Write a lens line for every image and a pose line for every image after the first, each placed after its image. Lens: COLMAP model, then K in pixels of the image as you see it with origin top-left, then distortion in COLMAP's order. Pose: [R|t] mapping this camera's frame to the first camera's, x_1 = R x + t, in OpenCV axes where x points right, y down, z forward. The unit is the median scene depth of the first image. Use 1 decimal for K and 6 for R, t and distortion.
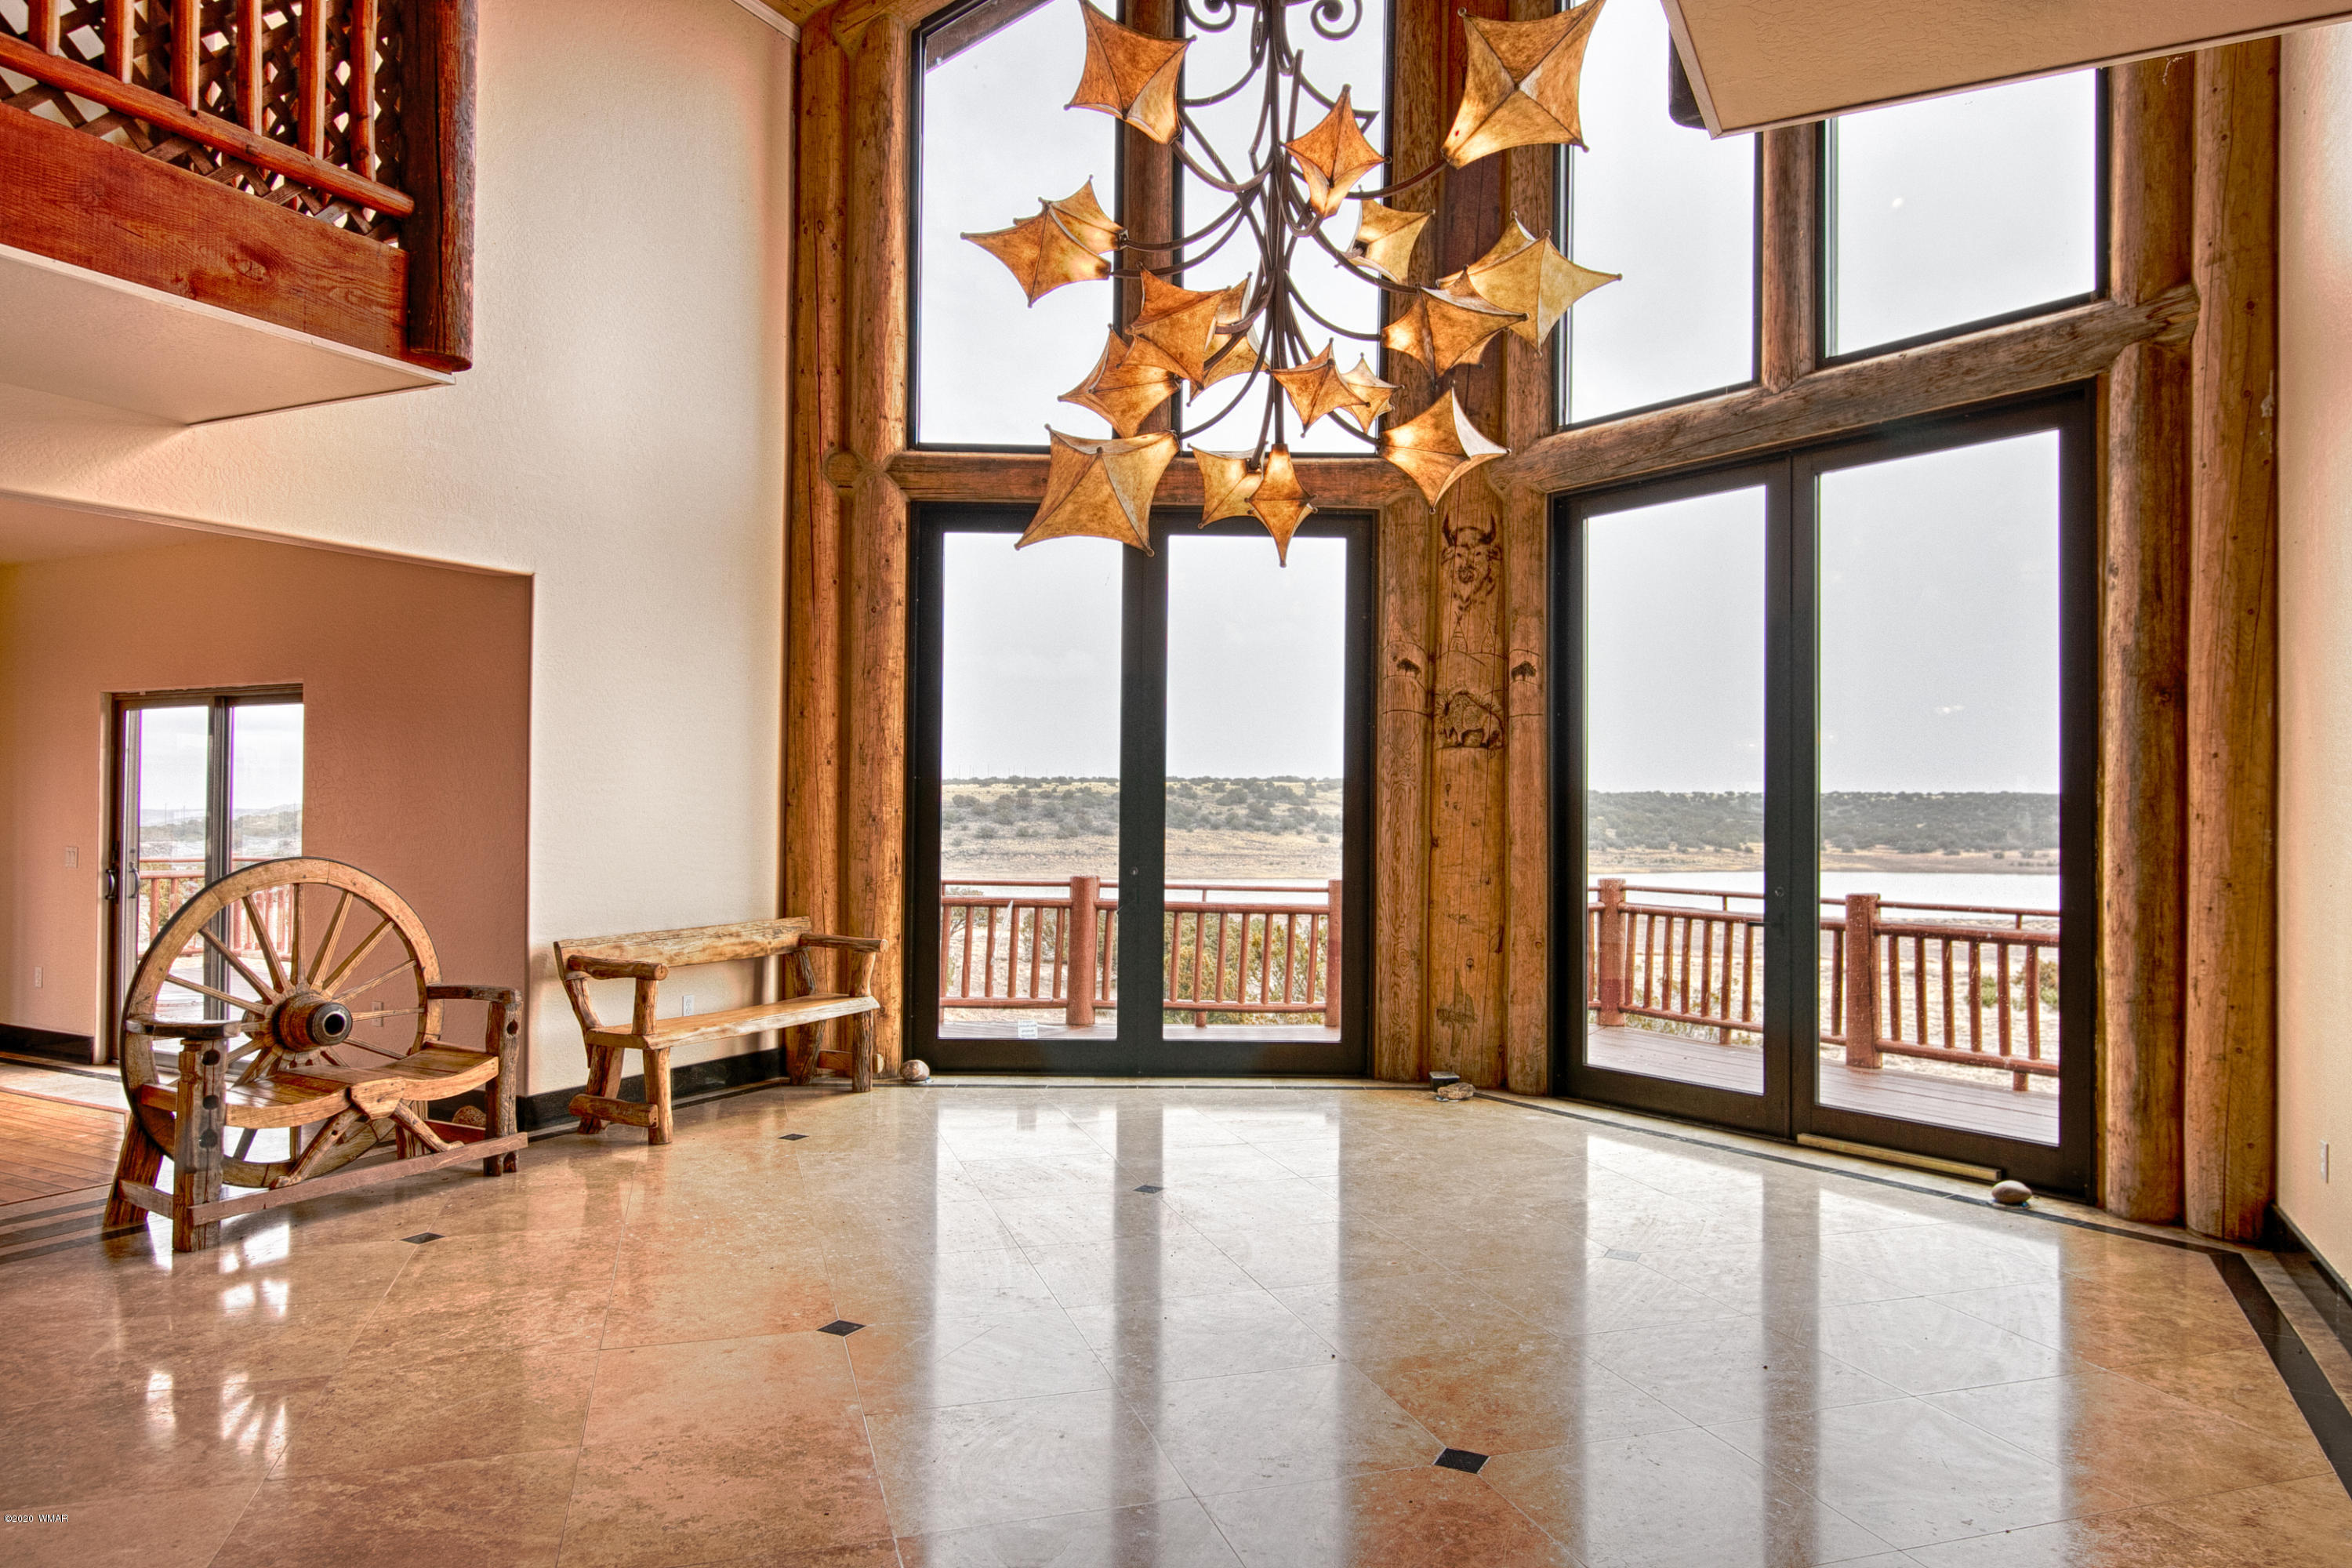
lens RADIAL K [[1506.5, 0, 1185.4], [0, 1506.5, 785.9], [0, 0, 1]] dist [-0.006202, 0.001289]
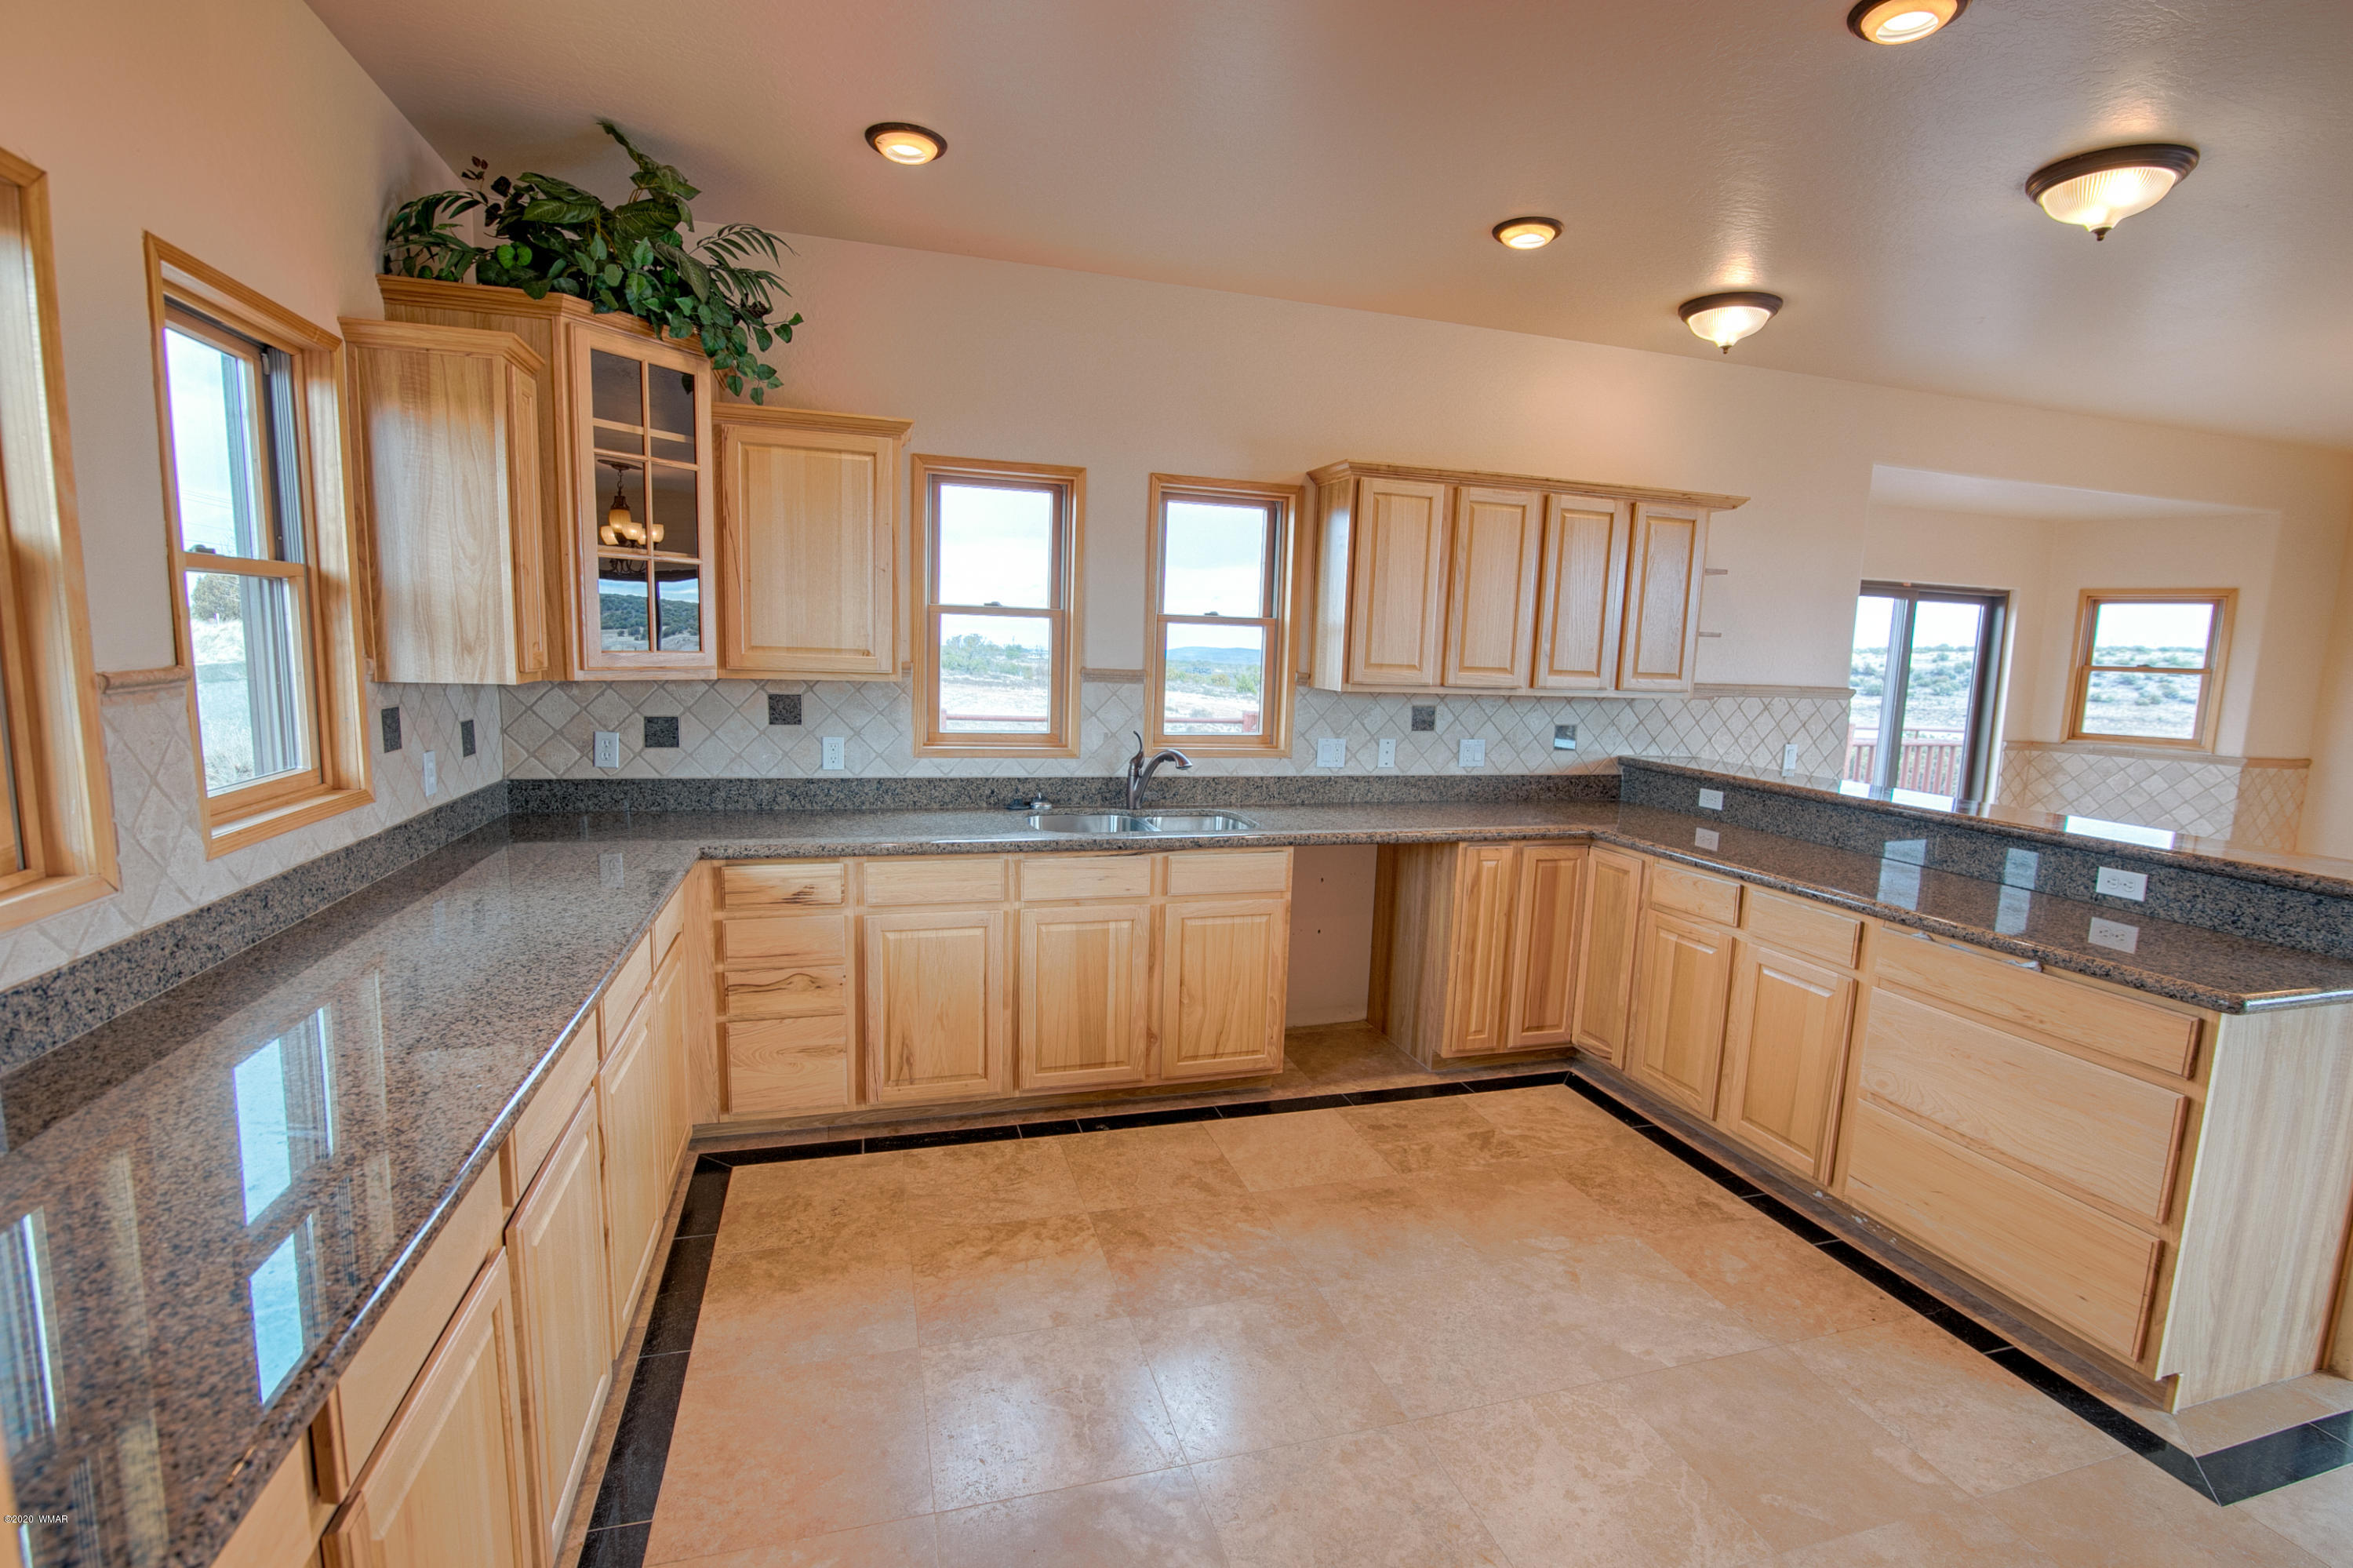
lens RADIAL K [[1086.0, 0, 1196.0], [0, 1086.0, 792.9], [0, 0, 1]] dist [-0.016561, 0.001430]
pose [[0.701992, 0.111598, -0.703387, -1.636822], [-0.015928, 0.989860, 0.141153, -0.035787], [0.712007, -0.087885, 0.696651, -0.024144]]
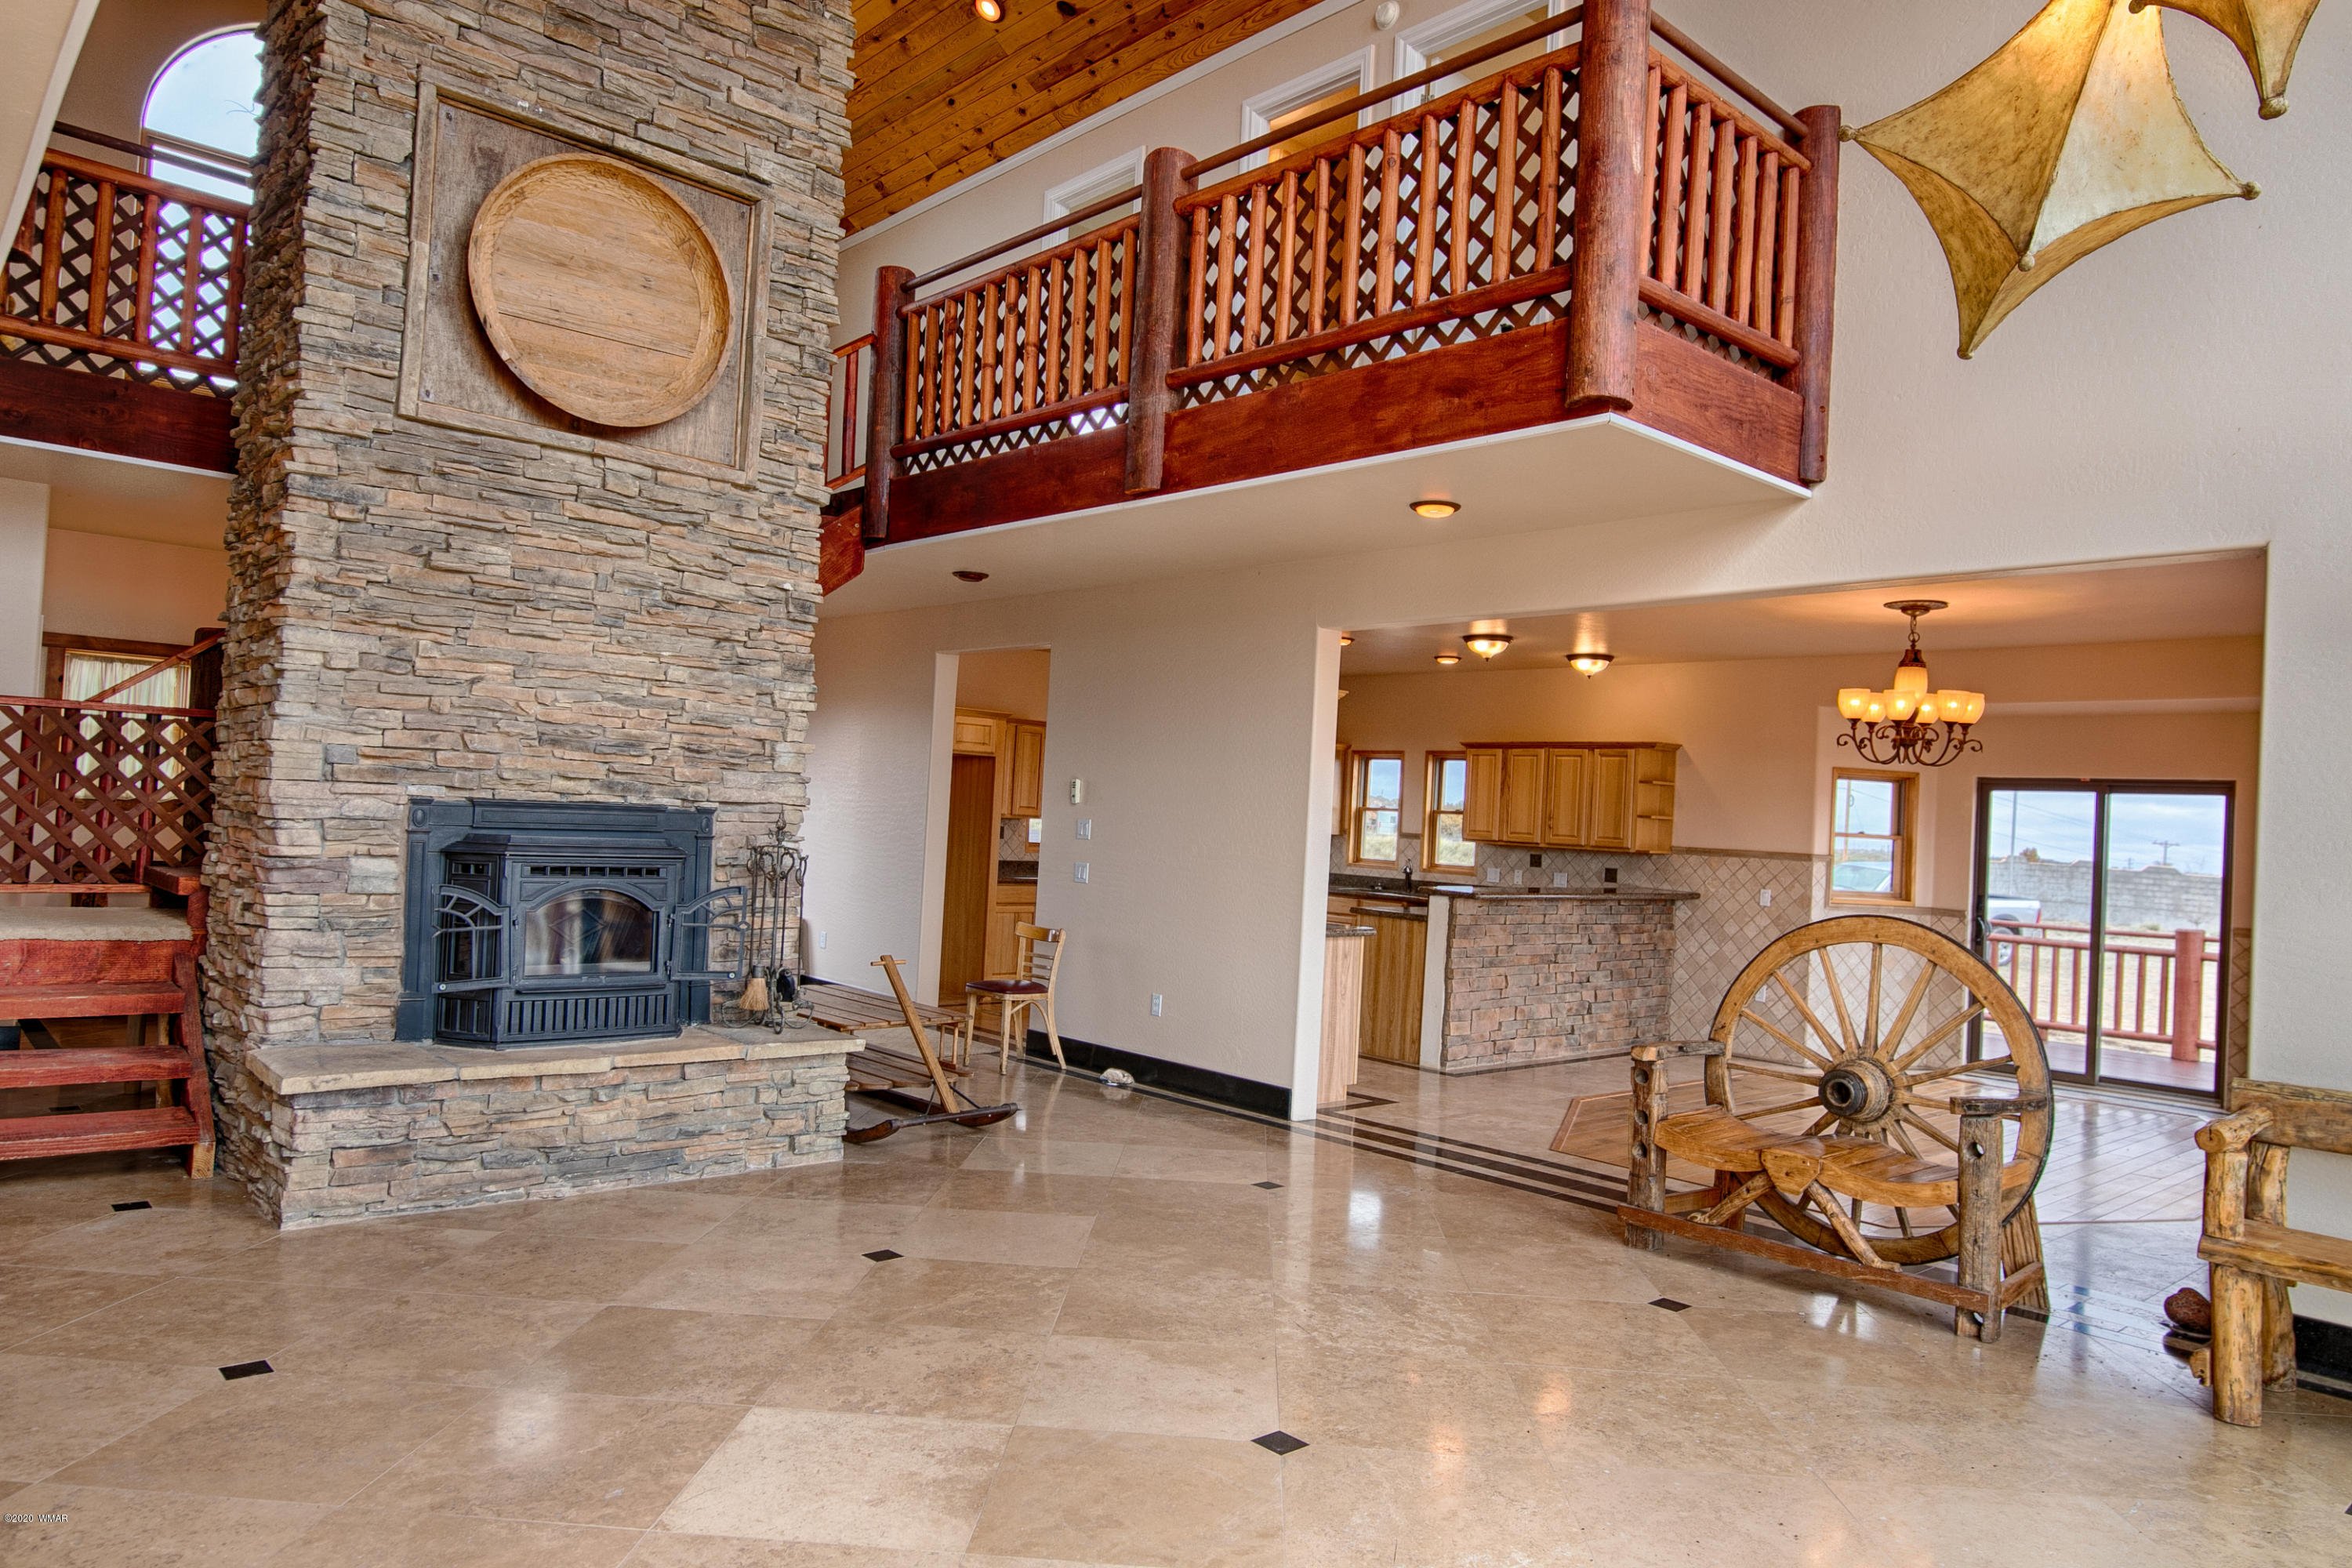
lens RADIAL K [[1506.5, 0, 1193.6], [0, 1506.5, 800.0], [0, 0, 1]] dist [-0.006202, 0.001289]
pose [[-0.340344, -0.038716, -0.939504, 0.565629], [-0.039536, 0.998858, -0.026840, 0.022057], [0.939470, 0.028009, -0.341486, 1.165055]]
